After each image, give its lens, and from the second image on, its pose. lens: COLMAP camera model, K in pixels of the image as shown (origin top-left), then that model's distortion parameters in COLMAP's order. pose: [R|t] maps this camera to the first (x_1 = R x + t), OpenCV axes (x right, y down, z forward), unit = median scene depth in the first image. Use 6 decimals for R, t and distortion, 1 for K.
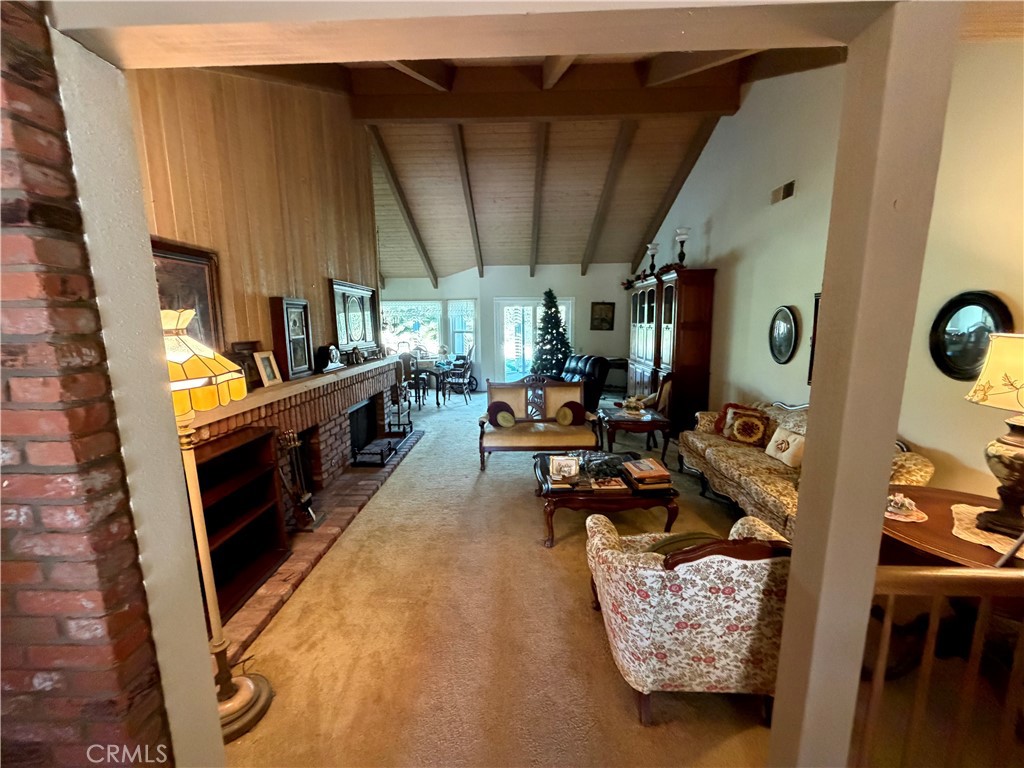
lens RADIAL K [[408.8, 0, 510.9], [0, 408.8, 384.1], [0, 0, 1]] dist [-0.001180, 0.000954]
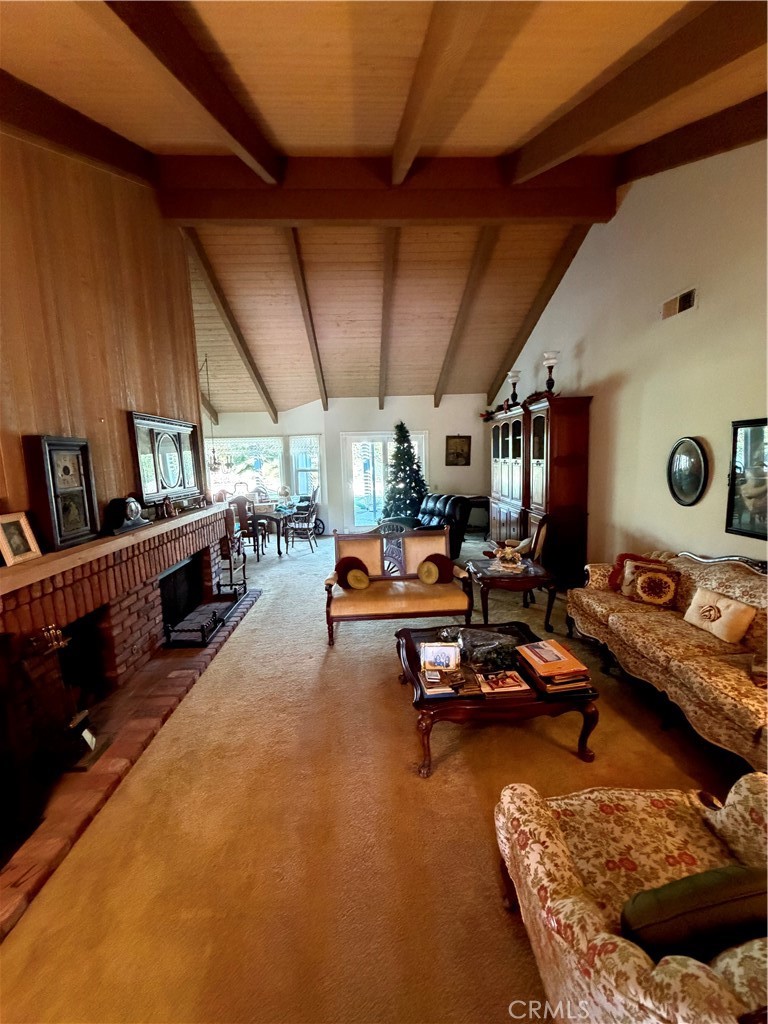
lens RADIAL K [[408.8, 0, 385.1], [0, 408.8, 510.7], [0, 0, 1]] dist [-0.001180, 0.000954]
pose [[0.997710, -0.026125, 0.062393, -0.006186], [0.027295, 0.999466, -0.017972, -0.036740], [-0.061890, 0.019634, 0.997890, 0.180151]]
